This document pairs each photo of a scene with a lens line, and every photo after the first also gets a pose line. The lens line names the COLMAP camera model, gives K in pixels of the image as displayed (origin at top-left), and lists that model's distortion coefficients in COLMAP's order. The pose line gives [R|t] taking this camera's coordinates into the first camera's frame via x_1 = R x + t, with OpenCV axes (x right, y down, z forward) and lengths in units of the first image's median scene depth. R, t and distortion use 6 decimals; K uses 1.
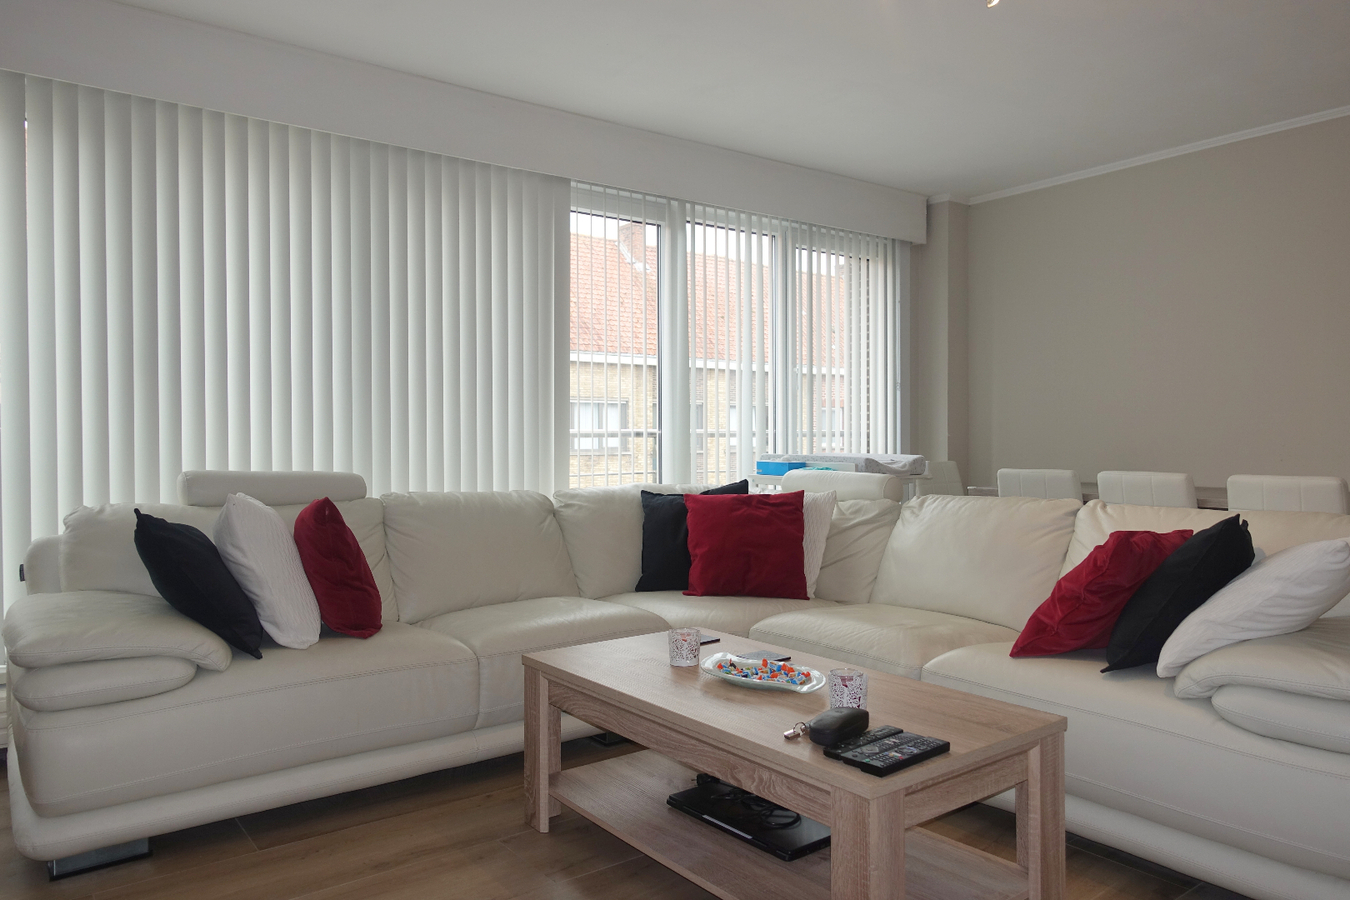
lens RADIAL K [[951.1, 0, 685.1], [0, 951.1, 451.0], [0, 0, 1]] dist [0.003901, 0.001396]
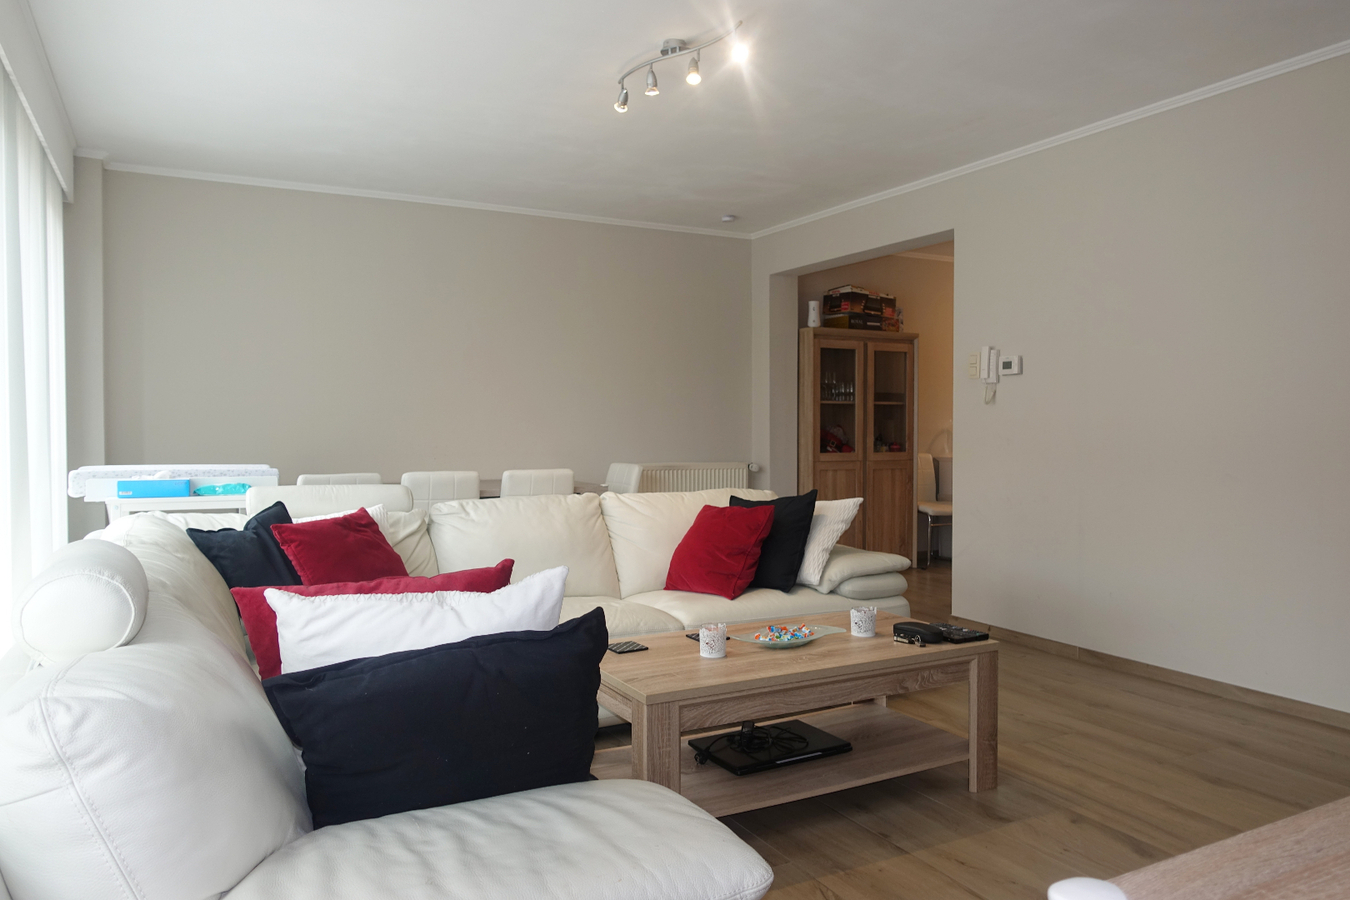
lens RADIAL K [[951.1, 0, 685.1], [0, 951.1, 451.0], [0, 0, 1]] dist [0.003901, 0.001396]
pose [[0.162538, -0.024969, 0.986386, -0.739762], [0.014748, 0.999630, 0.022874, -0.029008], [-0.986592, 0.010829, 0.162847, 0.564213]]
